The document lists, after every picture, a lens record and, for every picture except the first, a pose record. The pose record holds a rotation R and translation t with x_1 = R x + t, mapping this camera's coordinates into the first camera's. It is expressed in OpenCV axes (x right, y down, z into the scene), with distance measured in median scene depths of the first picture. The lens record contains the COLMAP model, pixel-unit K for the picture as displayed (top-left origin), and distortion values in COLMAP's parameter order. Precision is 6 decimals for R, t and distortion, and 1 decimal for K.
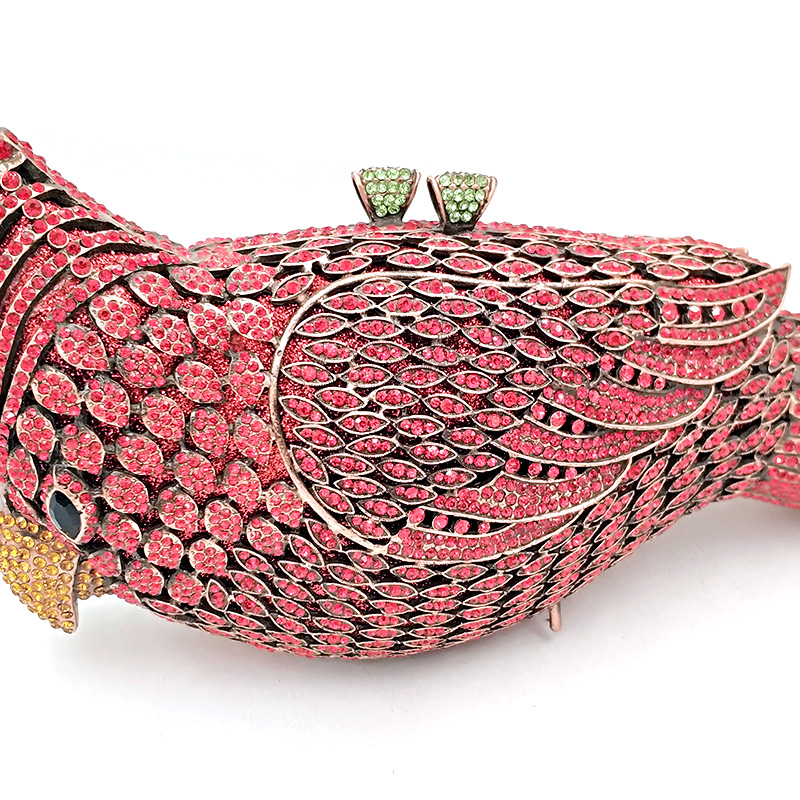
lens RADIAL K [[940.5, 0, 400.7], [0, 940.5, 441.7], [0, 0, 1]] dist [0.181534, -0.458478]
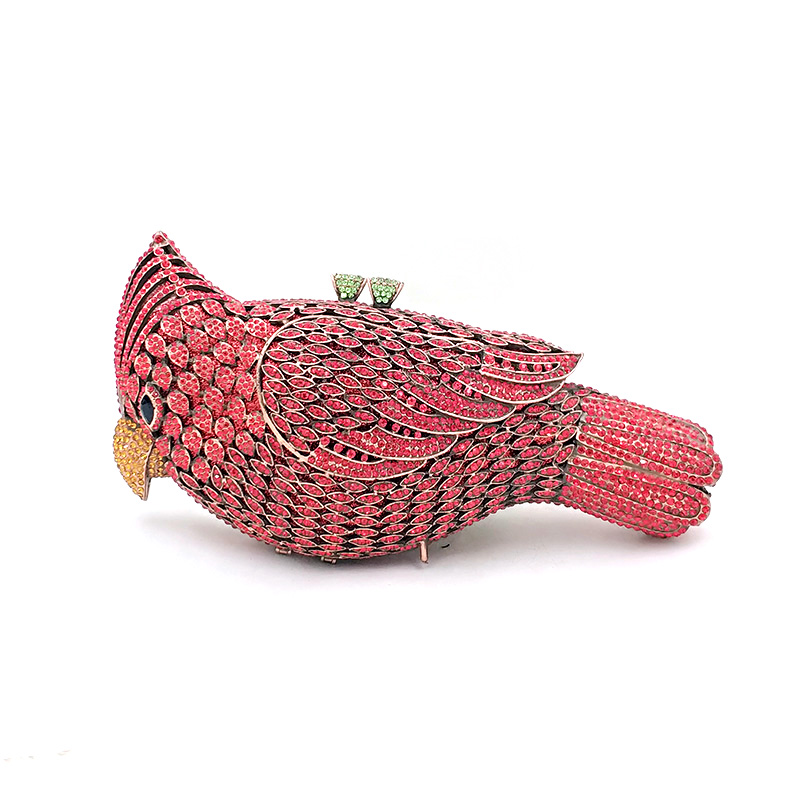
lens RADIAL K [[940.5, 0, 400.7], [0, 940.5, 441.7], [0, 0, 1]] dist [0.181534, -0.458478]
pose [[0.967705, 0.101624, -0.230695, 0.583590], [-0.166992, 0.943974, -0.284654, 0.579134], [0.188842, 0.313985, 0.930458, -0.672702]]
